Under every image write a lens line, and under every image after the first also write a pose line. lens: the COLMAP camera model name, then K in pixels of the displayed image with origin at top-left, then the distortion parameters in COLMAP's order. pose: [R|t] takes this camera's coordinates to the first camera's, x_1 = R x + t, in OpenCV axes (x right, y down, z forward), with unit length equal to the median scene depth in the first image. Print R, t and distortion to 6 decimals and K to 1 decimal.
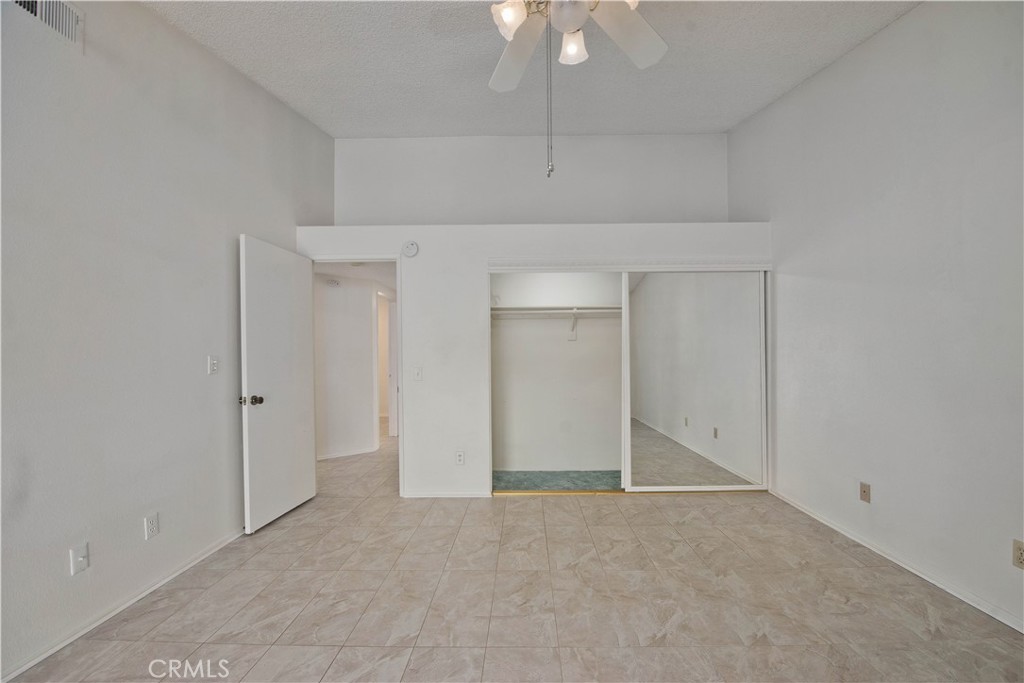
lens RADIAL K [[405.0, 0, 518.0], [0, 405.0, 358.9], [0, 0, 1]] dist [-0.015547, -0.002843]
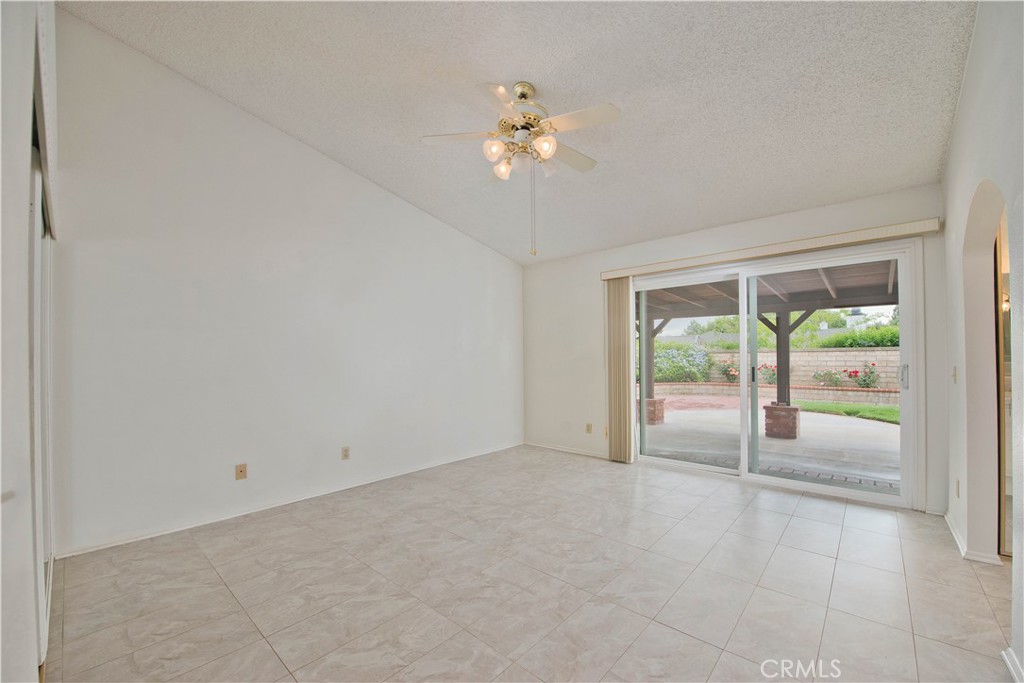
lens RADIAL K [[405.0, 0, 519.2], [0, 405.0, 355.3], [0, 0, 1]] dist [-0.015547, -0.002843]
pose [[-0.758391, 0.017933, 0.651553, -0.696479], [0.019002, 0.999805, -0.005400, -0.001648], [-0.651523, 0.008285, -0.758584, 1.615211]]
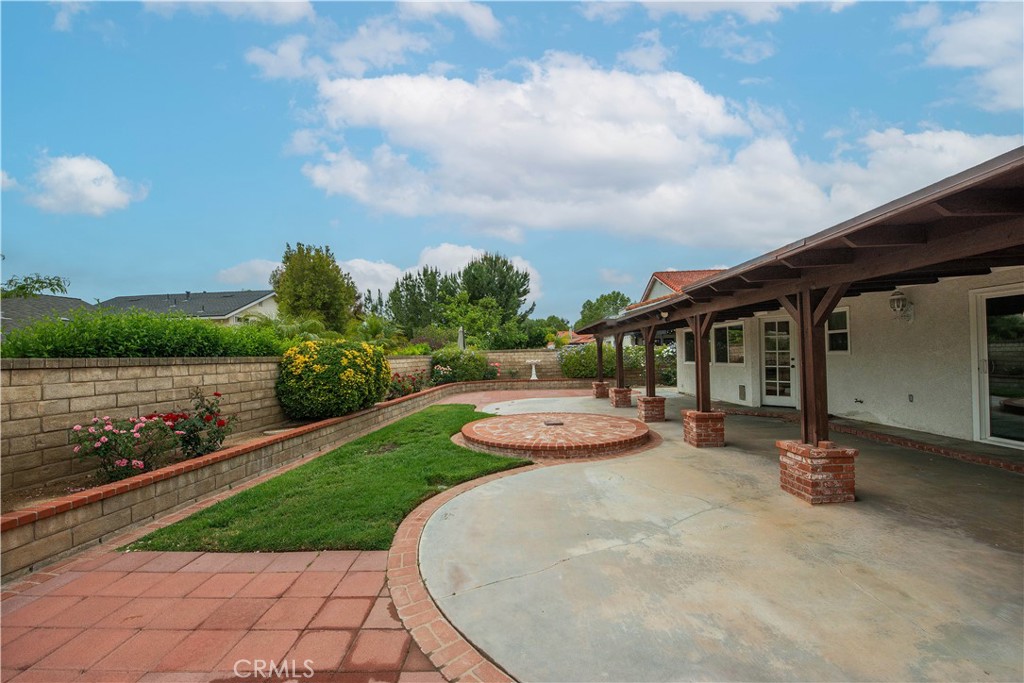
lens RADIAL K [[405.0, 0, 513.4], [0, 405.0, 346.3], [0, 0, 1]] dist [-0.015547, -0.002843]
pose [[0.036535, -0.015920, -0.999206, 1.657354], [0.022227, 0.999639, -0.015114, -0.033285], [0.999085, -0.021657, 0.036875, -3.687262]]
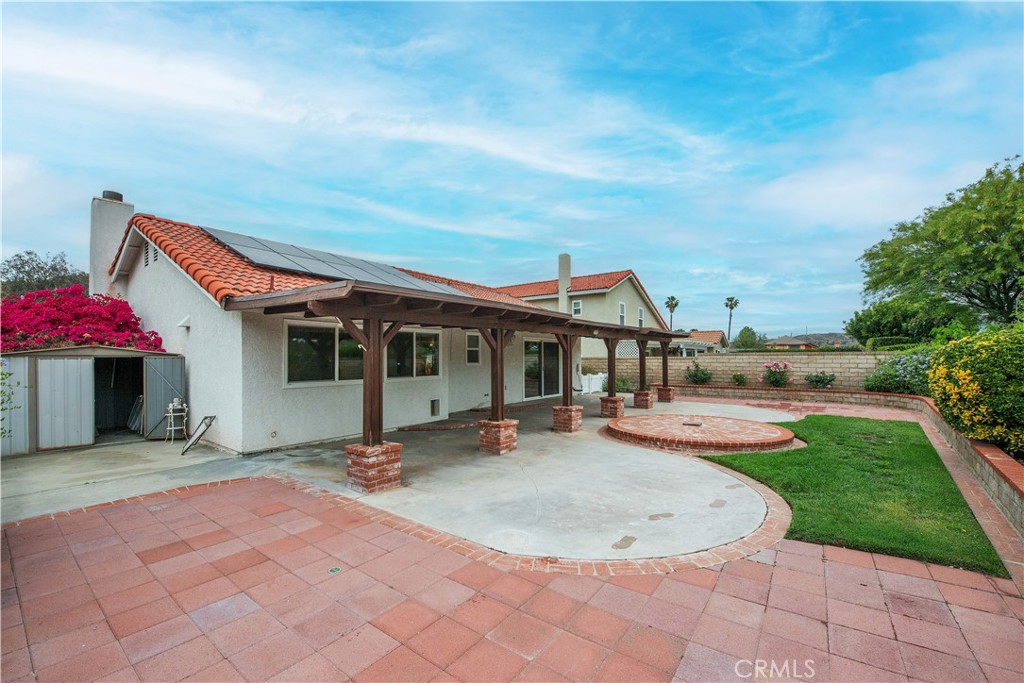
lens RADIAL K [[405.0, 0, 508.4], [0, 405.0, 350.8], [0, 0, 1]] dist [-0.015547, -0.002843]
pose [[0.585126, 0.020390, 0.810686, -6.037372], [0.000940, 0.999666, -0.025821, 0.002294], [-0.810942, 0.015870, 0.584911, -4.036444]]
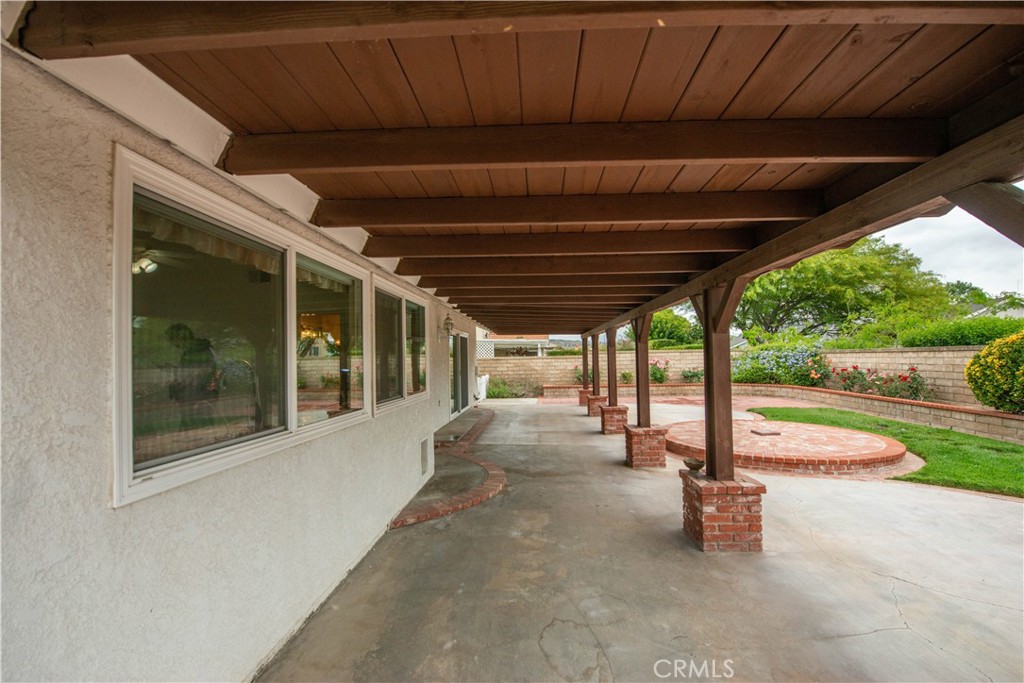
lens RADIAL K [[405.0, 0, 518.1], [0, 405.0, 350.6], [0, 0, 1]] dist [-0.015547, -0.002843]
pose [[0.039110, 0.027172, 0.998865, -5.094795], [0.022767, 0.999346, -0.028077, 0.009259], [-0.998976, 0.023839, 0.038465, -1.439726]]
